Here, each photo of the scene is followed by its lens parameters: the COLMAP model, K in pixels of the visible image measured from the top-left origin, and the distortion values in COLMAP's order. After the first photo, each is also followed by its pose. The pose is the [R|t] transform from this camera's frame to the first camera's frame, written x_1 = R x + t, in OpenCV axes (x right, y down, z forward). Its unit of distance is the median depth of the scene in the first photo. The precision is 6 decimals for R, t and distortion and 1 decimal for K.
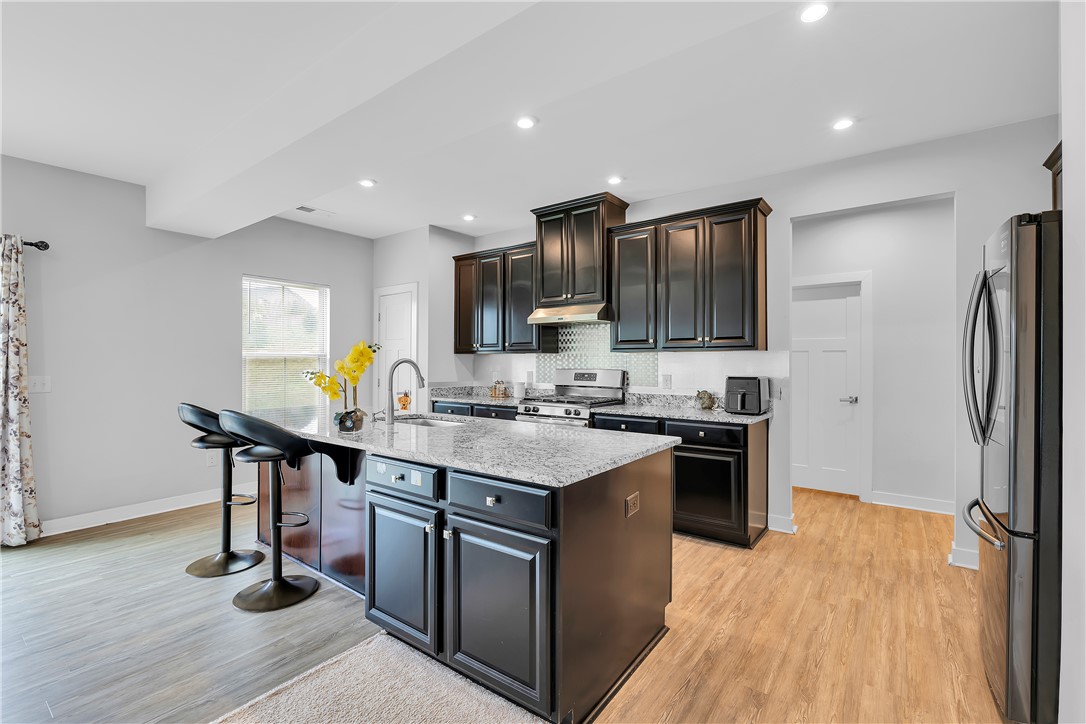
lens RADIAL K [[479.2, 0, 543.0], [0, 479.2, 362.0], [0, 0, 1]] dist [-0.002248, -0.000511]
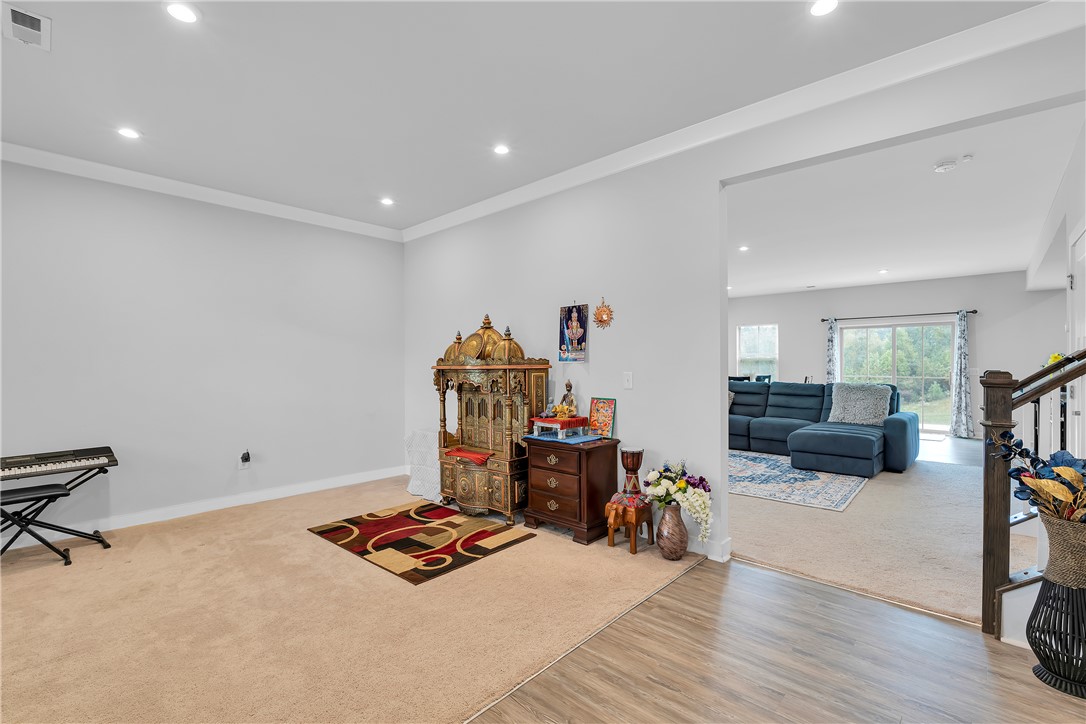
lens RADIAL K [[479.2, 0, 543.0], [0, 479.2, 362.0], [0, 0, 1]] dist [-0.002248, -0.000511]
pose [[-0.116620, -0.002401, -0.993174, 1.548564], [-0.001323, 0.999997, -0.002262, 0.007749], [0.993176, 0.001051, -0.116623, -0.838161]]
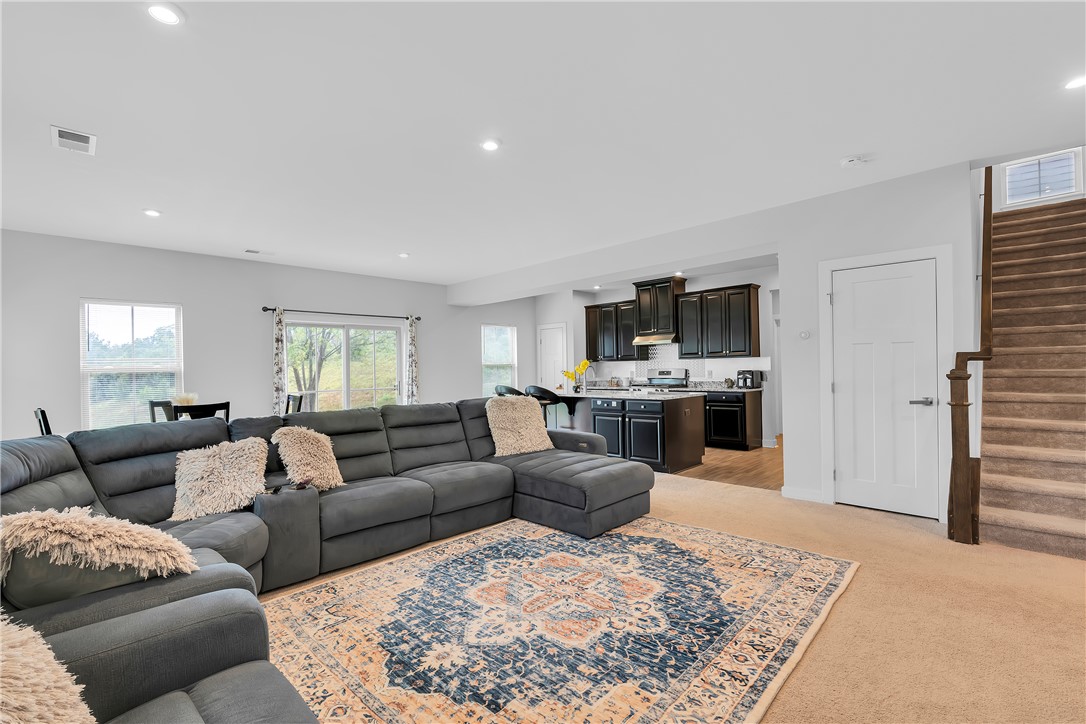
lens RADIAL K [[479.2, 0, 543.0], [0, 479.2, 362.0], [0, 0, 1]] dist [-0.002248, -0.000511]
pose [[0.990115, -0.023003, -0.138361, -0.162207], [0.021446, 0.999689, -0.012737, 0.002641], [0.138611, 0.009644, 0.990300, -1.199393]]
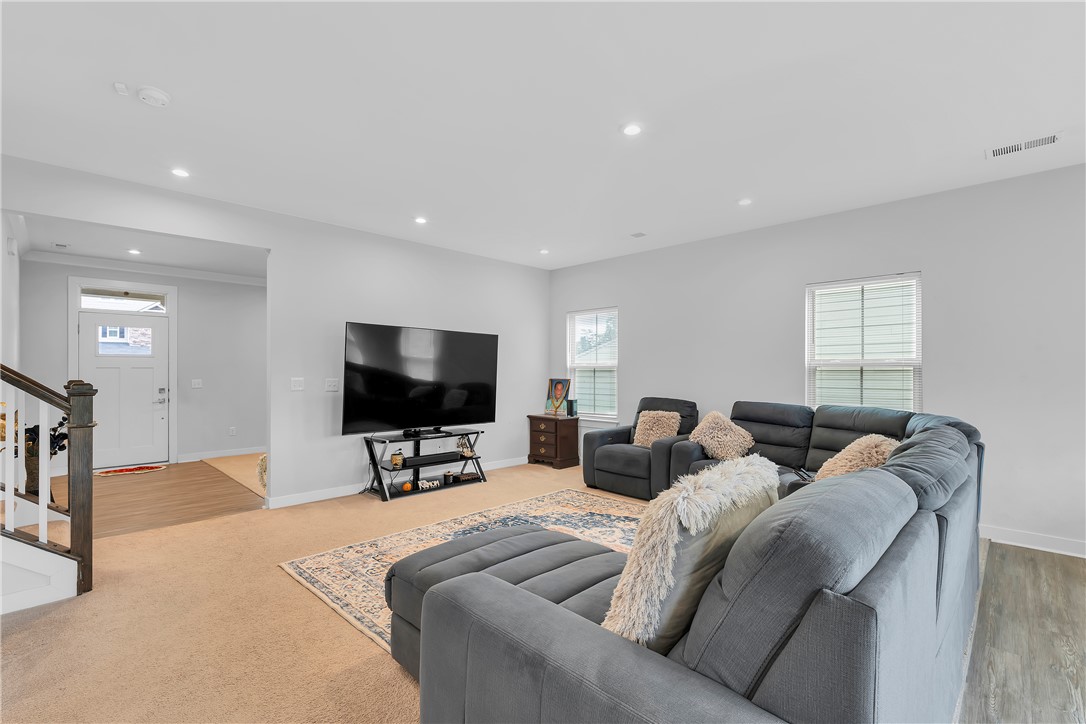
lens RADIAL K [[479.2, 0, 543.0], [0, 479.2, 362.0], [0, 0, 1]] dist [-0.002248, -0.000511]
pose [[-0.989620, 0.000254, 0.143708, -0.352558], [-0.002589, 0.999805, -0.019599, 0.000301], [-0.143685, -0.019768, -0.989426, 0.608013]]
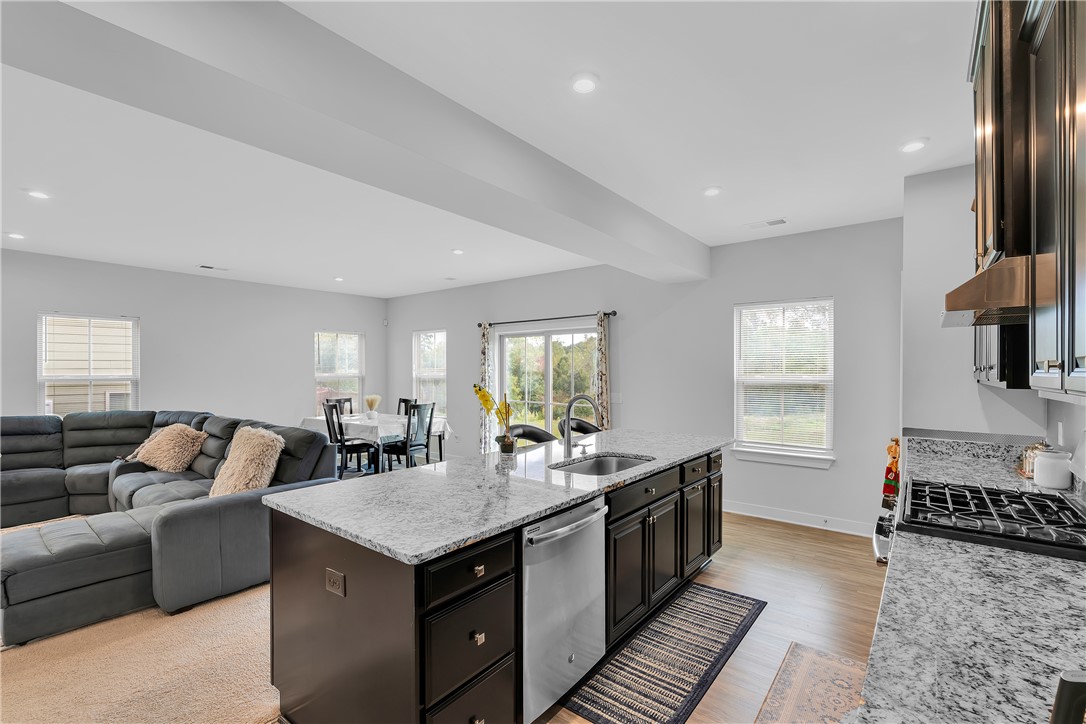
lens RADIAL K [[479.2, 0, 543.0], [0, 479.2, 362.0], [0, 0, 1]] dist [-0.002248, -0.000511]
pose [[-0.032656, -0.014880, -0.999356, 0.614373], [0.000647, 0.999889, -0.014909, -0.055543], [0.999466, -0.001134, -0.032642, 0.835170]]
